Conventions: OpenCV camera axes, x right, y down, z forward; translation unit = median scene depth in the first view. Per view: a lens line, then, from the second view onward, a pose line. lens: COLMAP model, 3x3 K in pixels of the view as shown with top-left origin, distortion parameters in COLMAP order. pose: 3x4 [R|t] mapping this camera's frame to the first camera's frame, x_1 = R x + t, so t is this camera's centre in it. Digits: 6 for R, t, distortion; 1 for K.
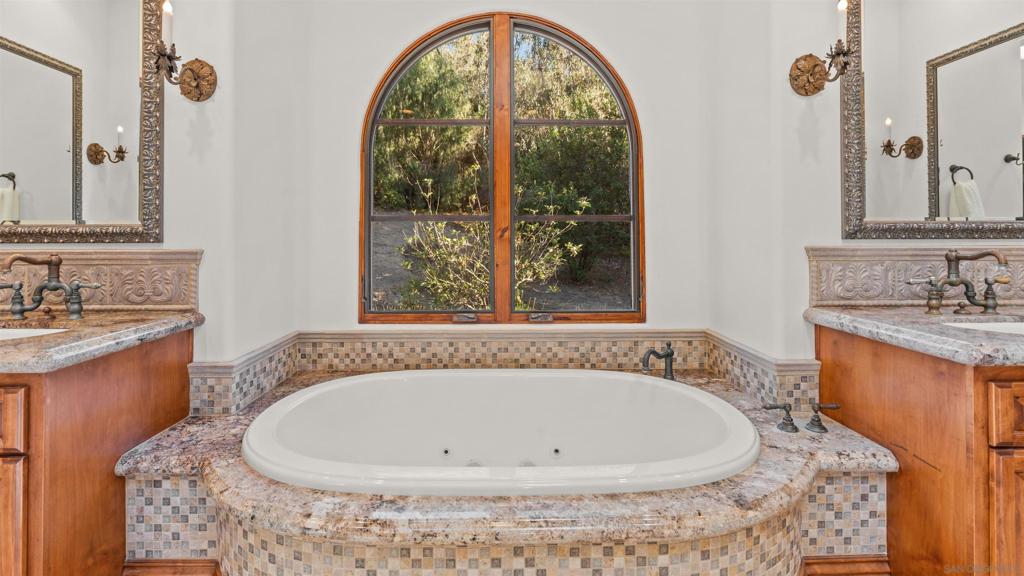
lens RADIAL K [[439.0, 0, 470.9], [0, 439.0, 228.9], [0, 0, 1]] dist [-0.004339, 0.001514]
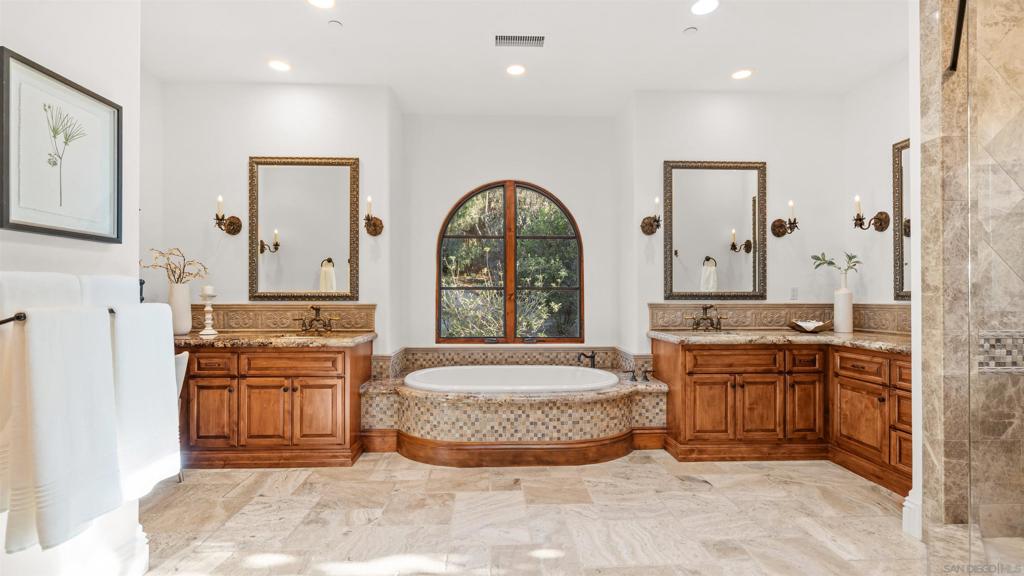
lens RADIAL K [[439.0, 0, 505.1], [0, 439.0, 291.7], [0, 0, 1]] dist [-0.004339, 0.001514]
pose [[0.996165, 0.004048, 0.087396, -0.151504], [-0.004500, 0.999977, 0.004975, -0.025159], [-0.087374, -0.005349, 0.996161, -1.155131]]
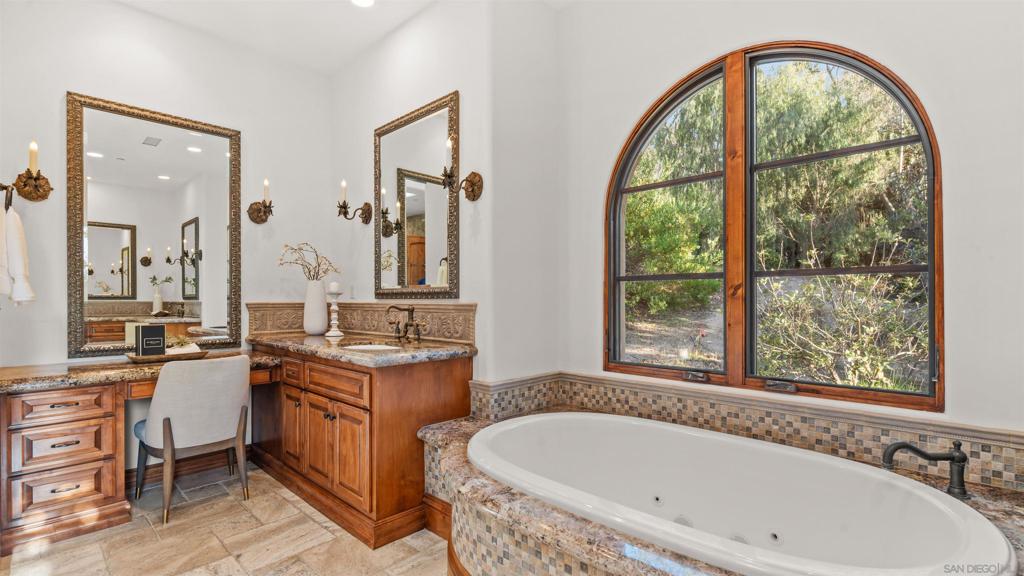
lens RADIAL K [[439.0, 0, 561.6], [0, 439.0, 298.8], [0, 0, 1]] dist [-0.004339, 0.001514]
pose [[0.766352, 0.000134, -0.642421, 0.495162], [0.009661, 0.999884, 0.011733, 0.016698], [0.642349, -0.015198, 0.766262, 0.063828]]
